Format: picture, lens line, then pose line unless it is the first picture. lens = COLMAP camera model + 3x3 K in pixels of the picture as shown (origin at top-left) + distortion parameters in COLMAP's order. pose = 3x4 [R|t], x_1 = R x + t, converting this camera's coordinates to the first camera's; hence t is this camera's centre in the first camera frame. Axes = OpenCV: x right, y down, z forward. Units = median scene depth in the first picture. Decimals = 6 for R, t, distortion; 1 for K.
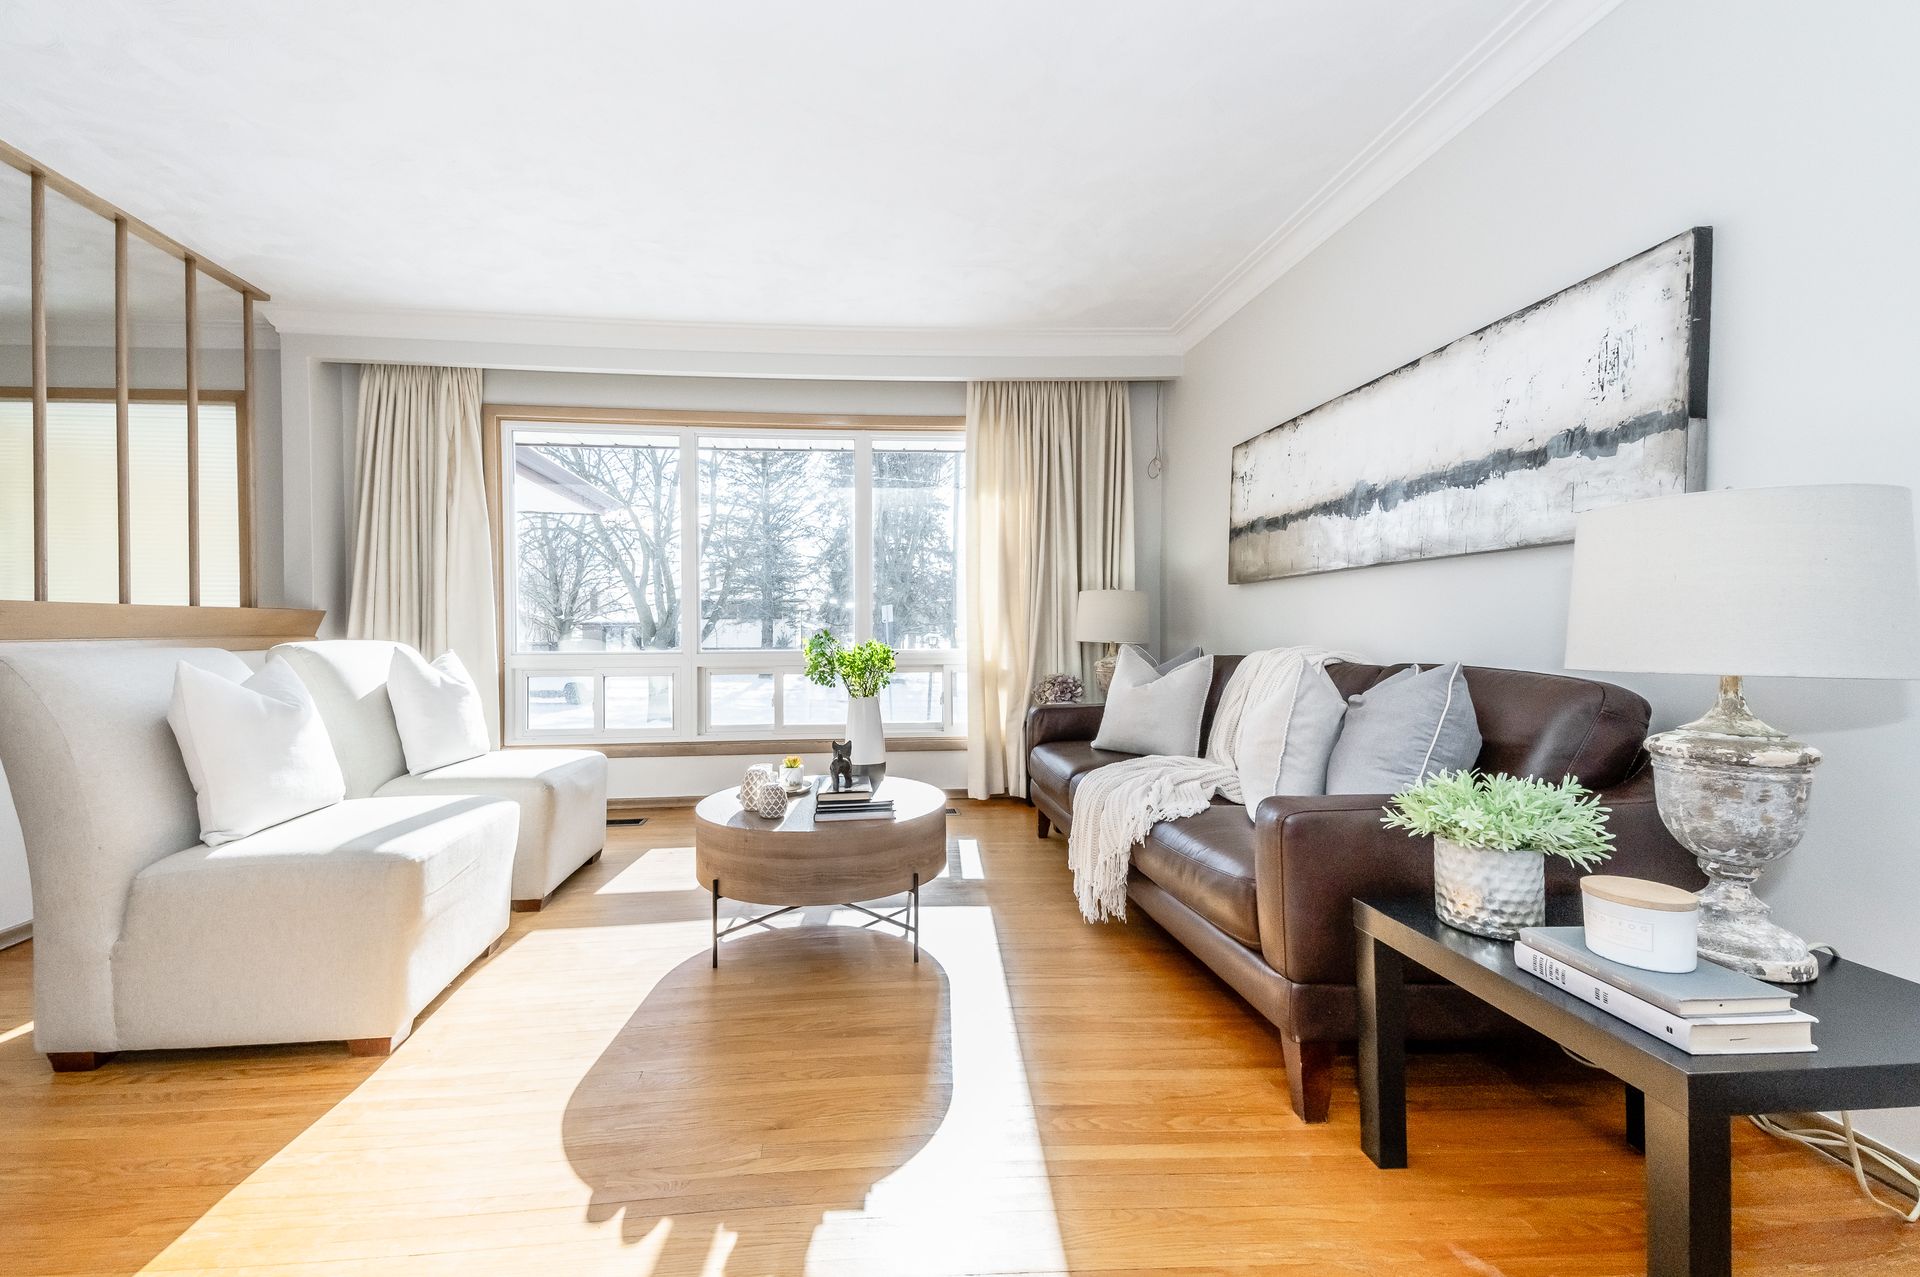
lens RADIAL K [[853.8, 0, 912.0], [0, 853.8, 635.0], [0, 0, 1]] dist [0.002105, 0.000322]
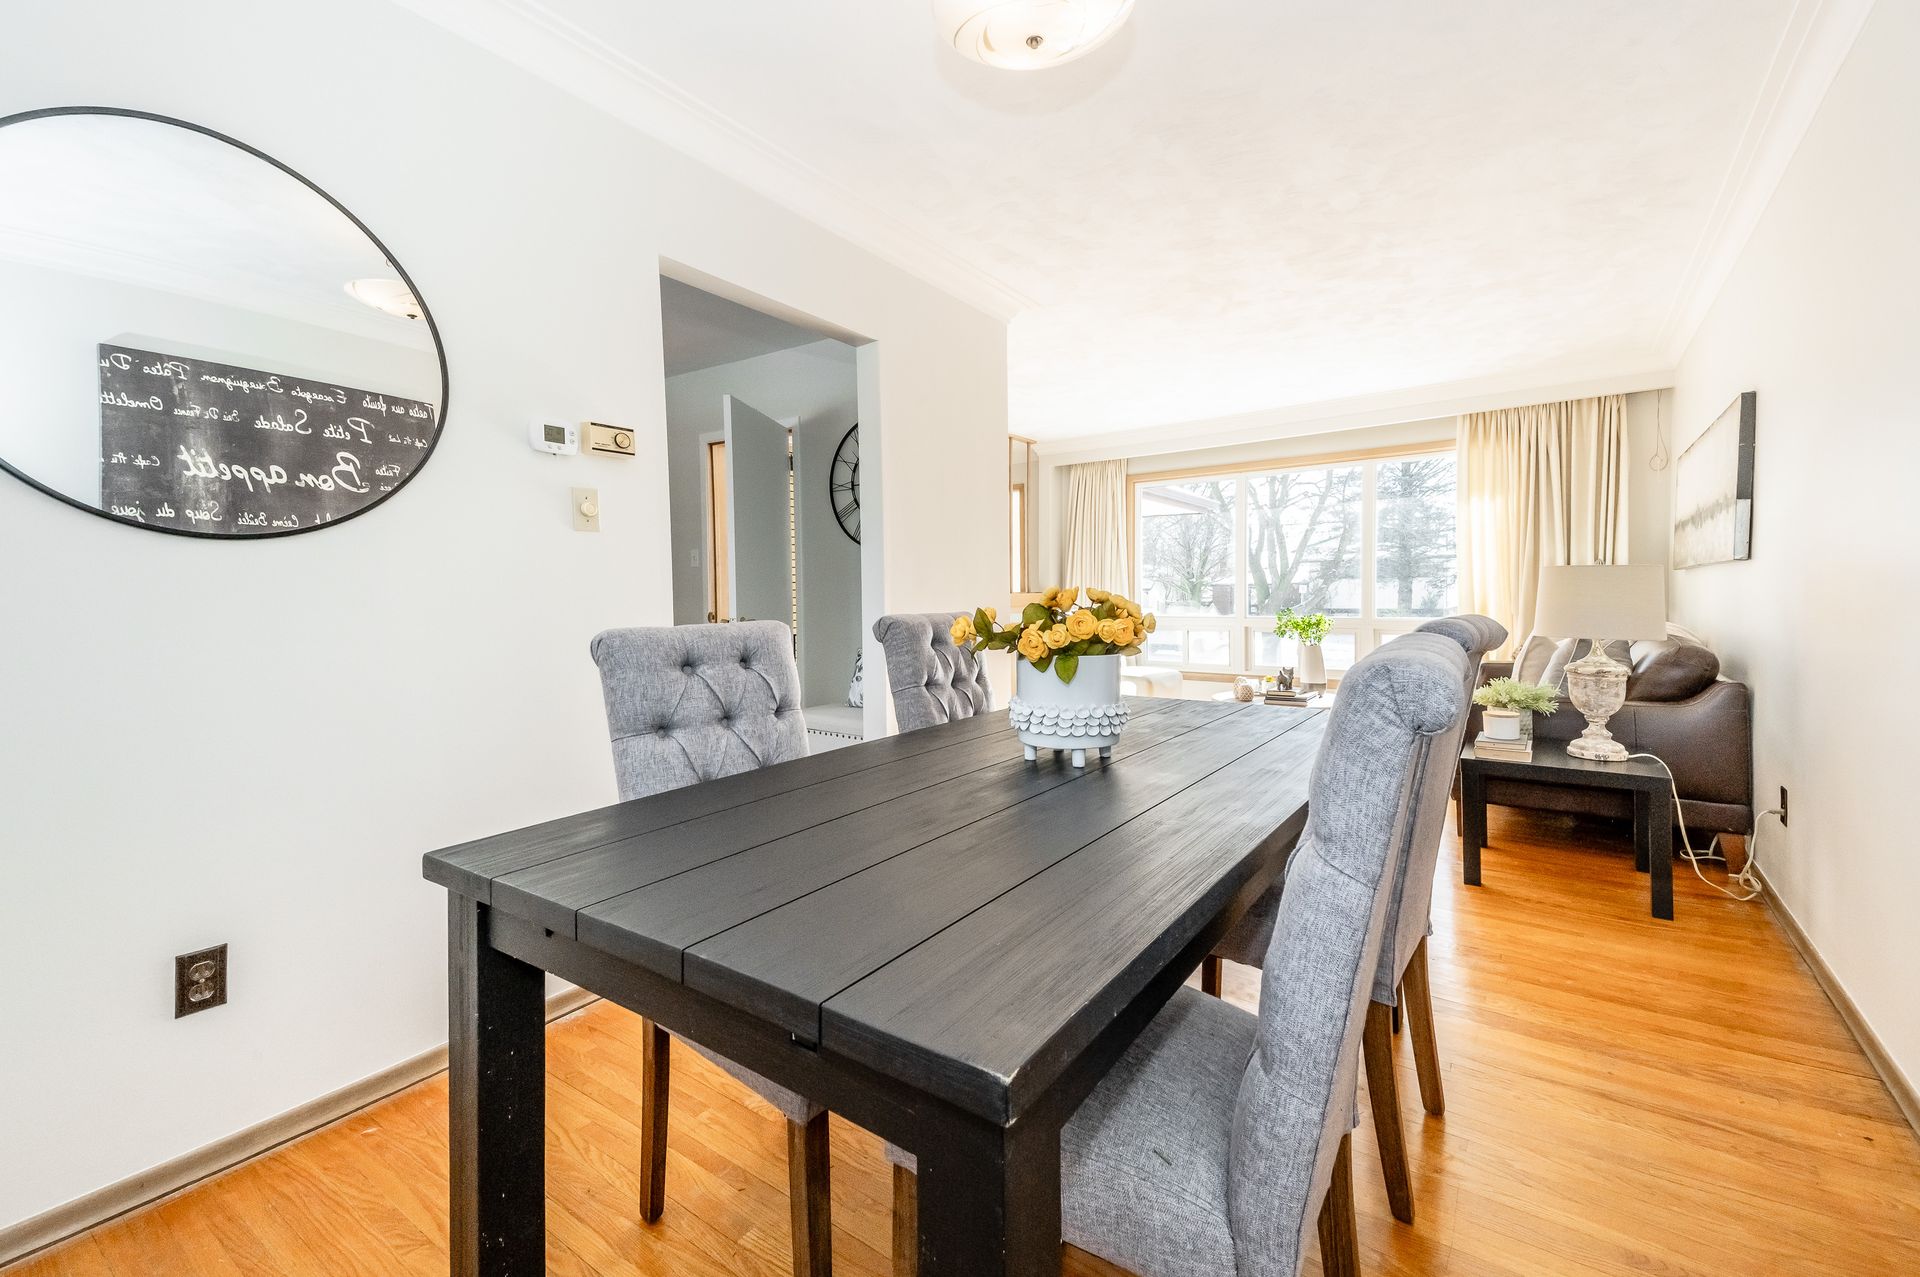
lens RADIAL K [[853.8, 0, 912.0], [0, 853.8, 635.0], [0, 0, 1]] dist [0.002105, 0.000322]
pose [[0.746595, 0.047408, -0.663588, 0.330252], [-0.010952, 0.998198, 0.058992, -0.022104], [0.665189, -0.036775, 0.745769, -0.588191]]
